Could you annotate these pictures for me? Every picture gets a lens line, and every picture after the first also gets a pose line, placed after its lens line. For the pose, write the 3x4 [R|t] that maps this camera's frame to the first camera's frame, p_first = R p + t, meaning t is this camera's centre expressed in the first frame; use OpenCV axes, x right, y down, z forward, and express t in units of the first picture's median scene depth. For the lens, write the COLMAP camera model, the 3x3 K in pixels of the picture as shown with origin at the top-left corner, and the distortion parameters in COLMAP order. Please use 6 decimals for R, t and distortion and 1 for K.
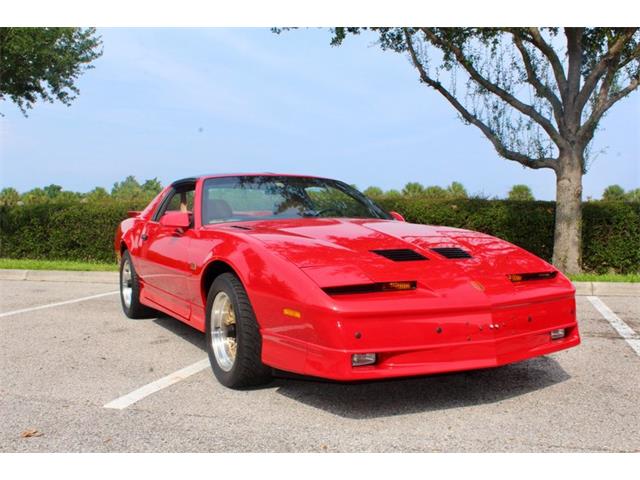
lens RADIAL K [[646.0, 0, 320.0], [0, 646.0, 240.0], [0, 0, 1]] dist [-0.136589, 0.148056]
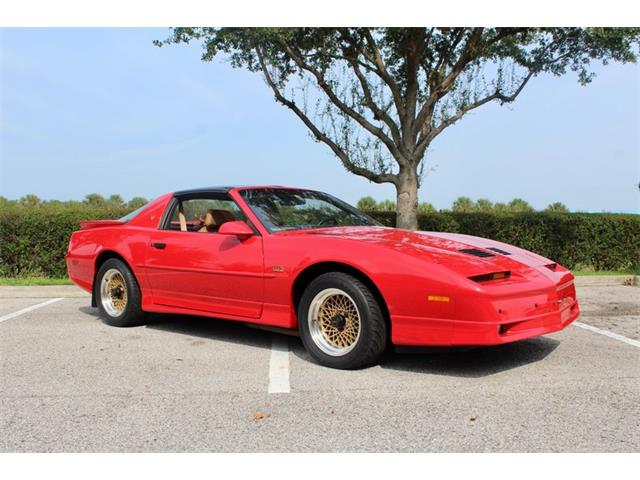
lens RADIAL K [[646.0, 0, 320.0], [0, 646.0, 240.0], [0, 0, 1]] dist [-0.136589, 0.148056]
pose [[0.928901, -0.012916, 0.370102, -0.187610], [0.018984, 0.999738, -0.012758, 0.002047], [-0.369840, 0.018877, 0.928904, -0.027336]]
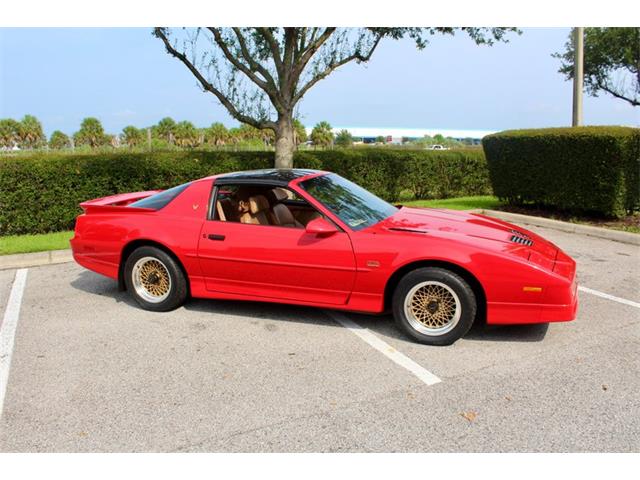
lens RADIAL K [[539.4, 0, 320.0], [0, 539.4, 240.0], [0, 0, 1]] dist [-0.170410, 0.156699]
pose [[0.732552, -0.134486, 0.667294, -0.335863], [0.033321, 0.986199, 0.162178, -0.062682], [-0.679895, -0.096568, 0.726923, 0.102213]]
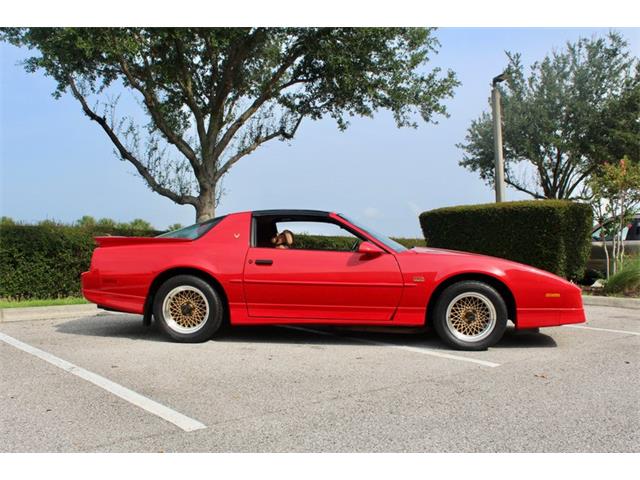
lens RADIAL K [[646.0, 0, 320.0], [0, 646.0, 240.0], [0, 0, 1]] dist [-0.136589, 0.148056]
pose [[0.549072, 0.013071, 0.835673, -0.522726], [0.023301, 0.999250, -0.030940, -0.002904], [-0.835450, 0.036460, 0.548355, 0.132777]]
